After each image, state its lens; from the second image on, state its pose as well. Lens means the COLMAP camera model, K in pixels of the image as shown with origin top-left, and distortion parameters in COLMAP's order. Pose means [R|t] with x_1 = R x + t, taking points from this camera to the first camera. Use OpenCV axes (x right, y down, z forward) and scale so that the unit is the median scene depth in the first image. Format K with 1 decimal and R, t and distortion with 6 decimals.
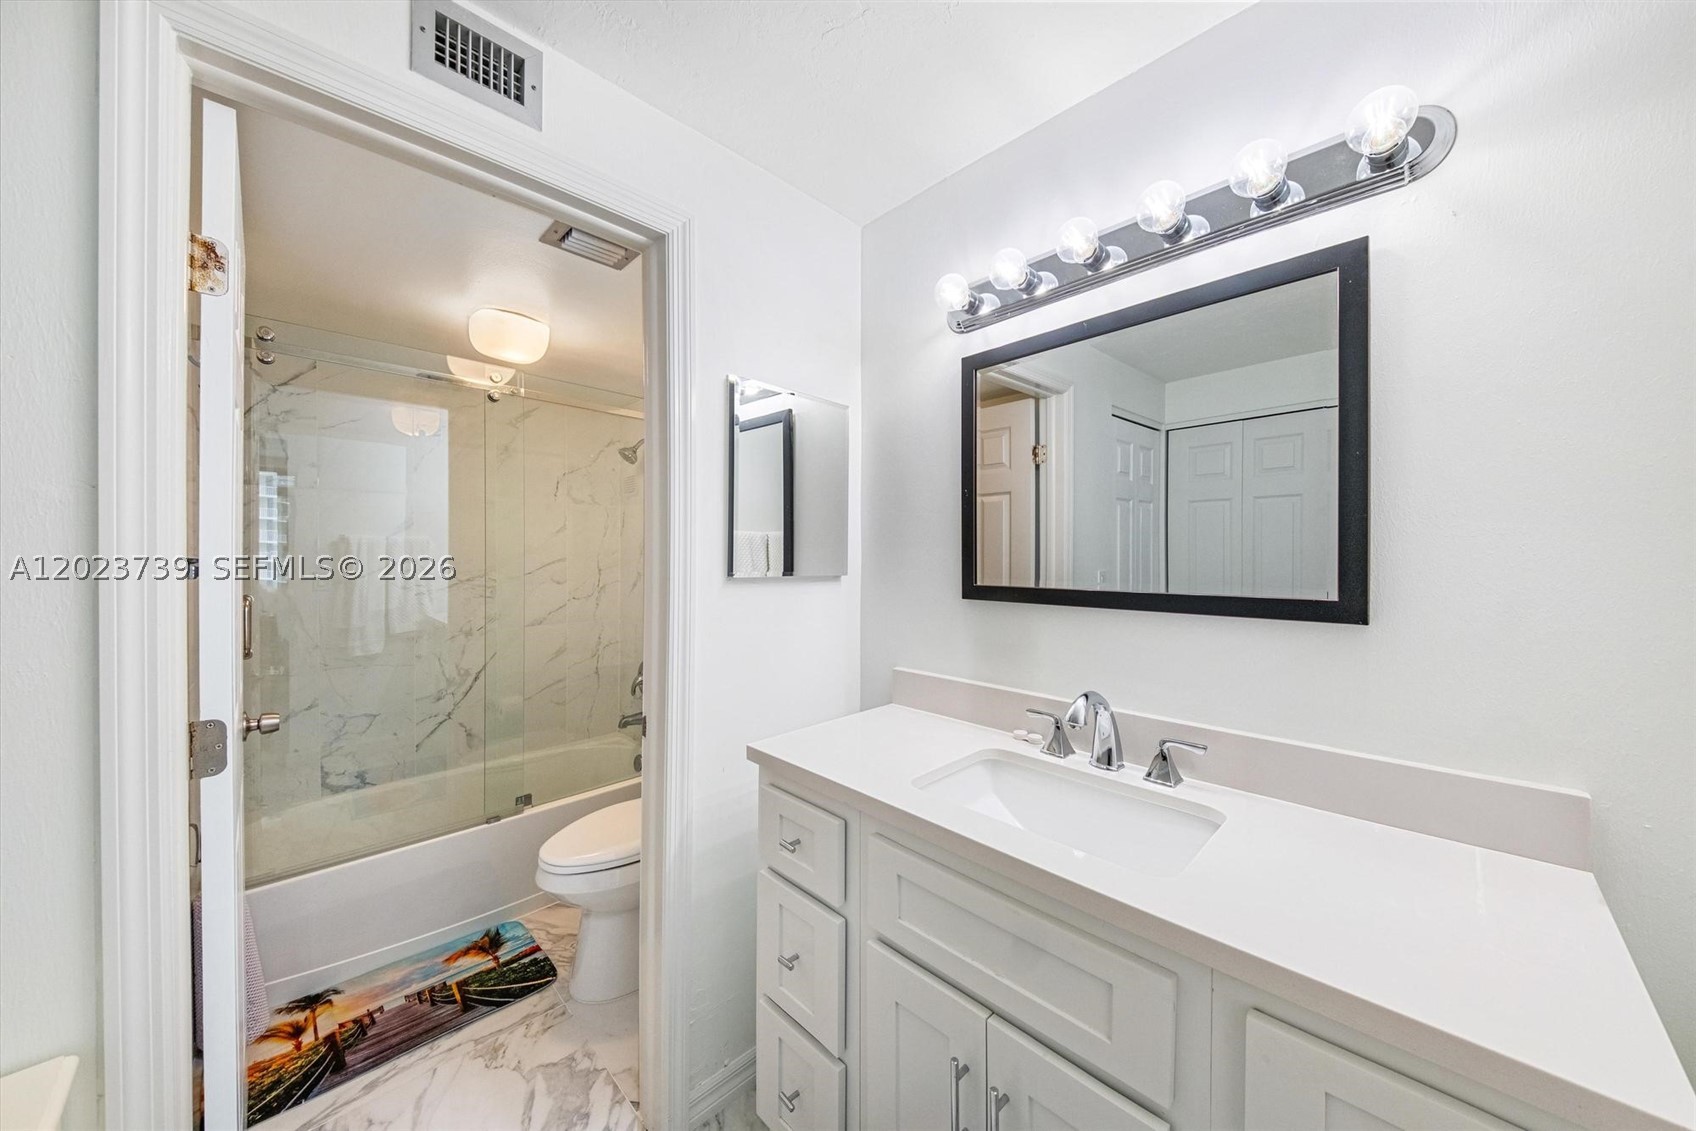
lens RADIAL K [[577.6, 0, 848.7], [0, 577.6, 559.5], [0, 0, 1]] dist [0.039260, -0.019121]
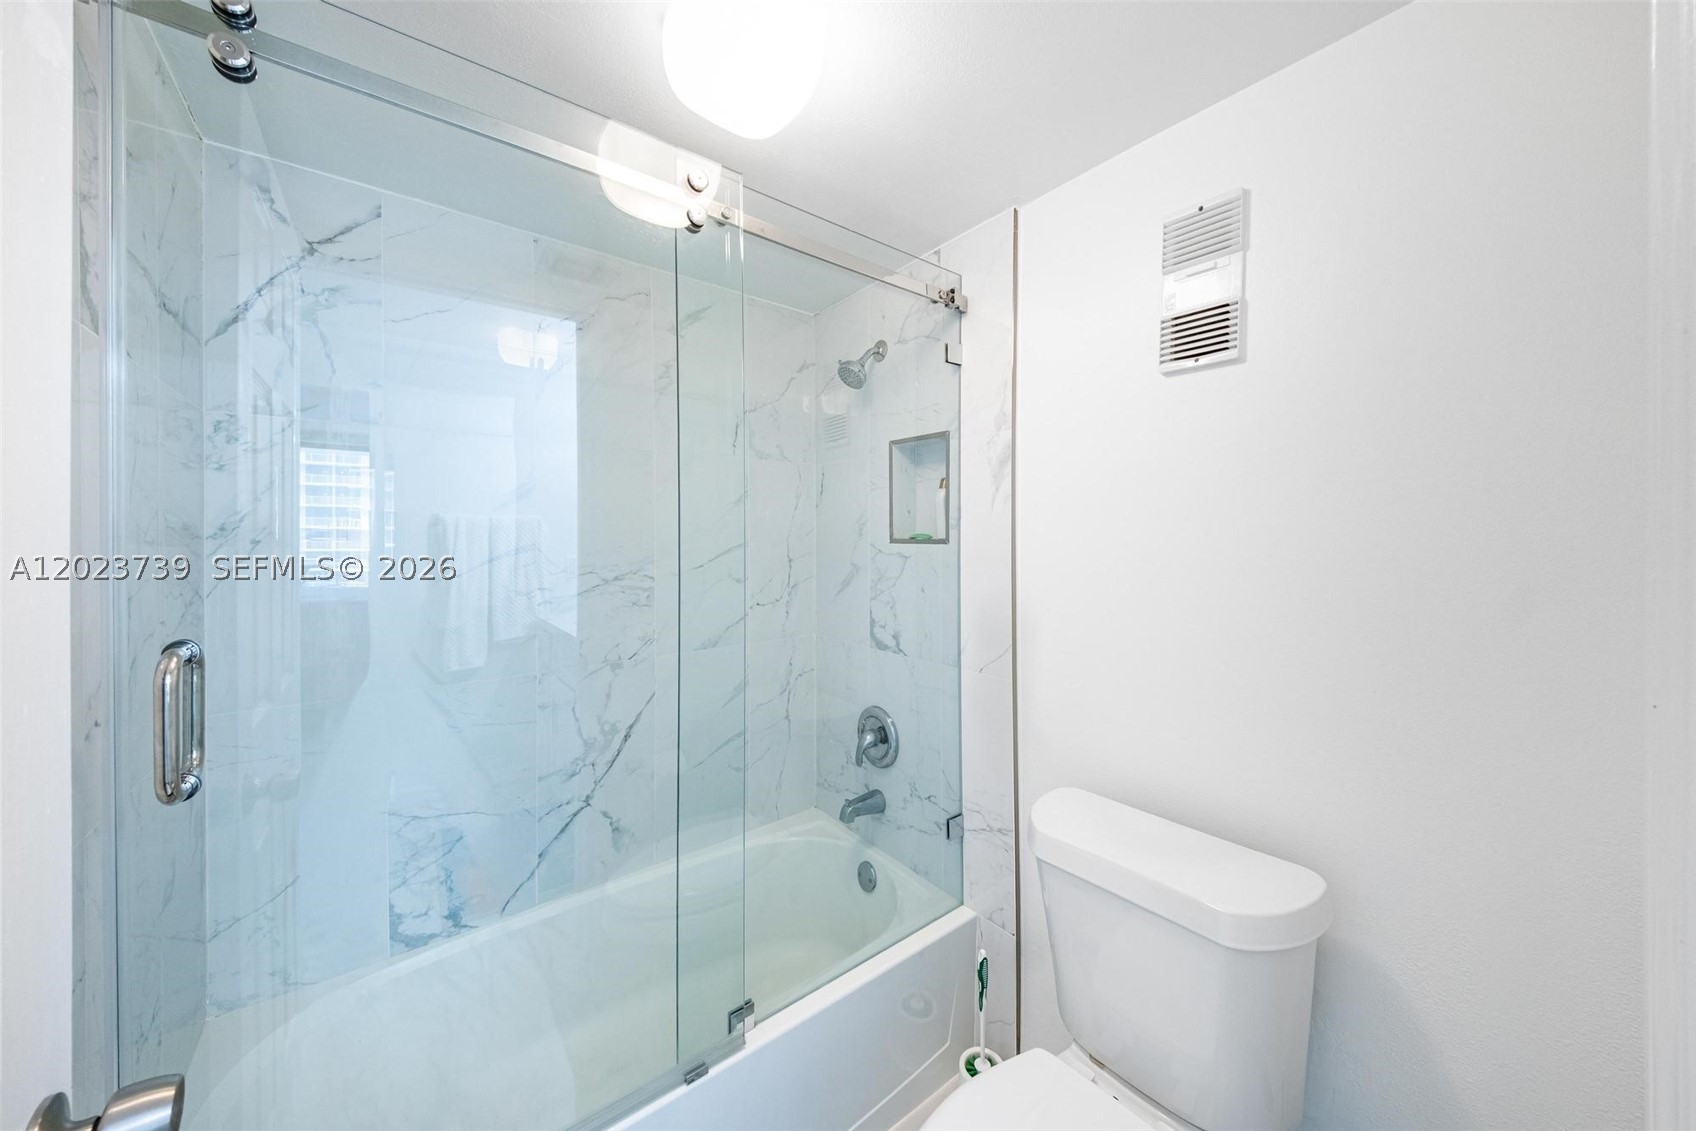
lens RADIAL K [[584.0, 0, 851.9], [0, 584.0, 540.3], [0, 0, 1]] dist [0.043231, -0.019846]
pose [[0.993991, -0.004558, -0.109368, -0.429797], [0.004362, 0.999988, -0.002030, -0.003574], [0.109376, 0.001540, 0.993999, 0.528263]]
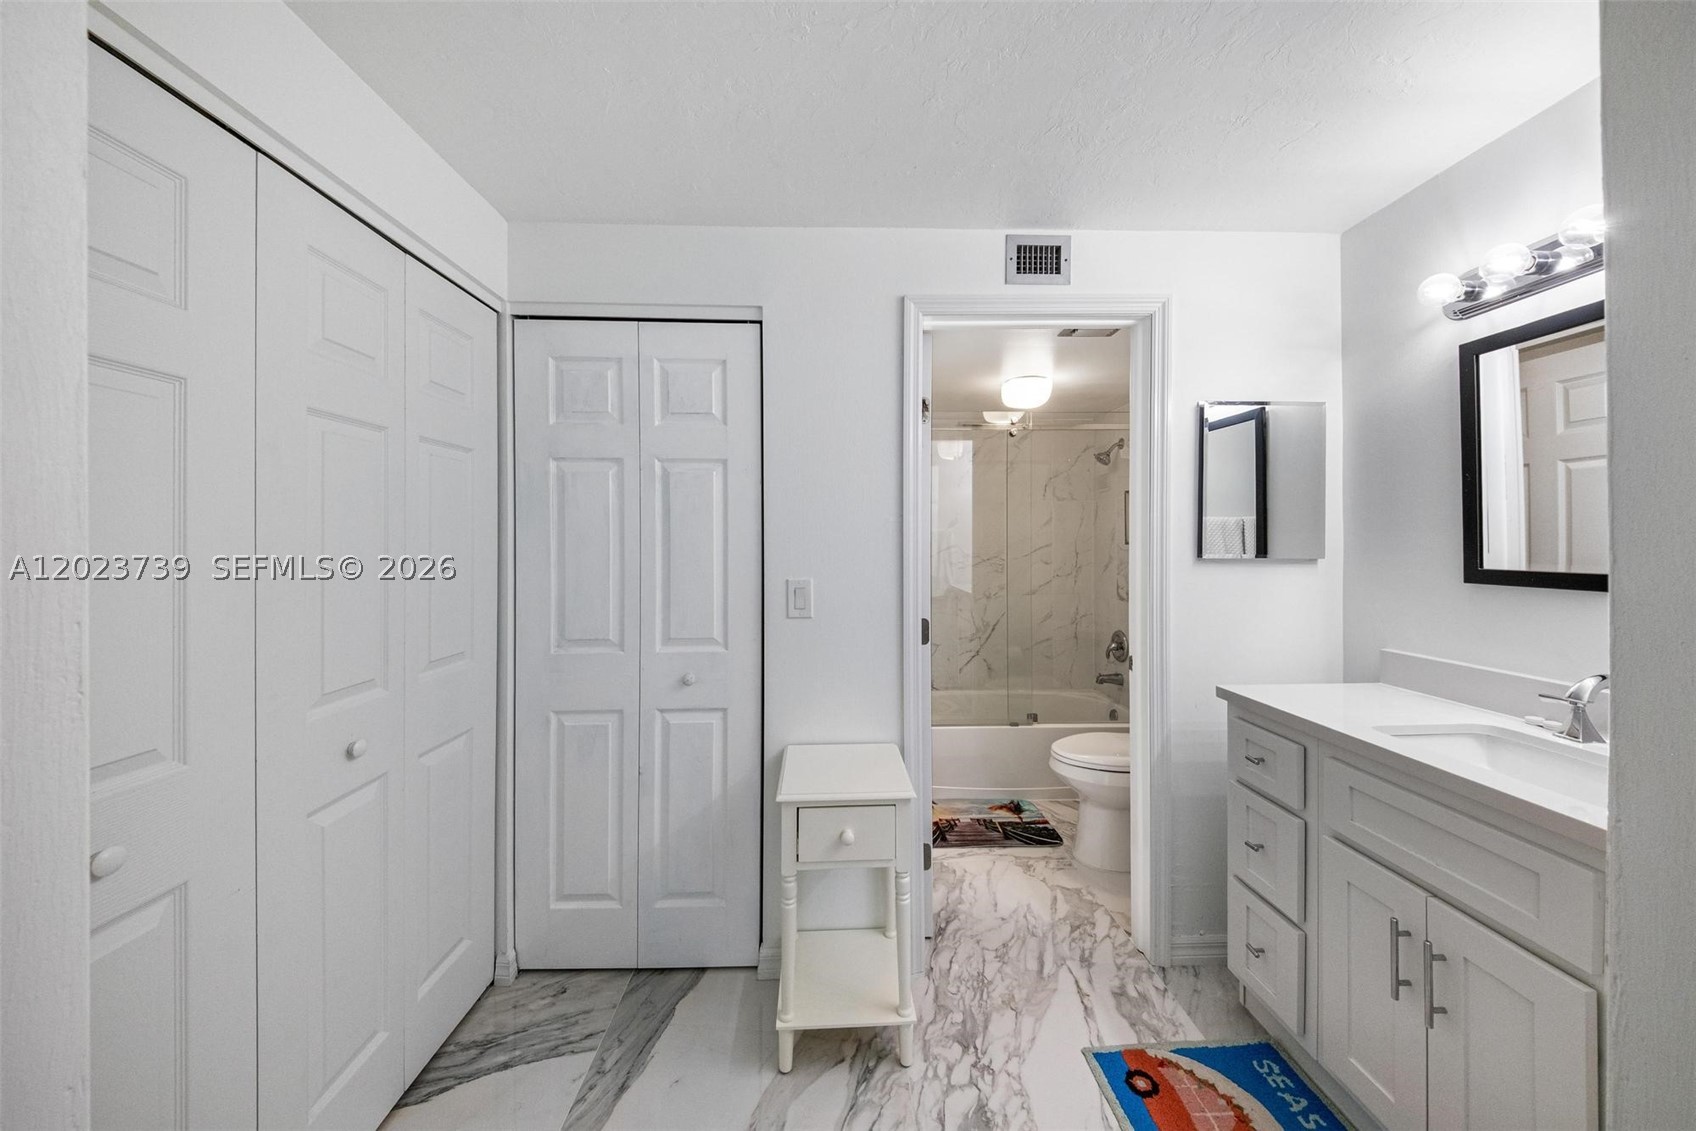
lens RADIAL K [[589.3, 0, 848.8], [0, 589.3, 541.4], [0, 0, 1]] dist [0.039281, -0.021127]
pose [[0.741605, -0.005597, -0.670813, 0.078144], [0.001406, 0.999976, -0.006789, 0.000843], [0.670835, 0.004092, 0.741595, -0.373331]]
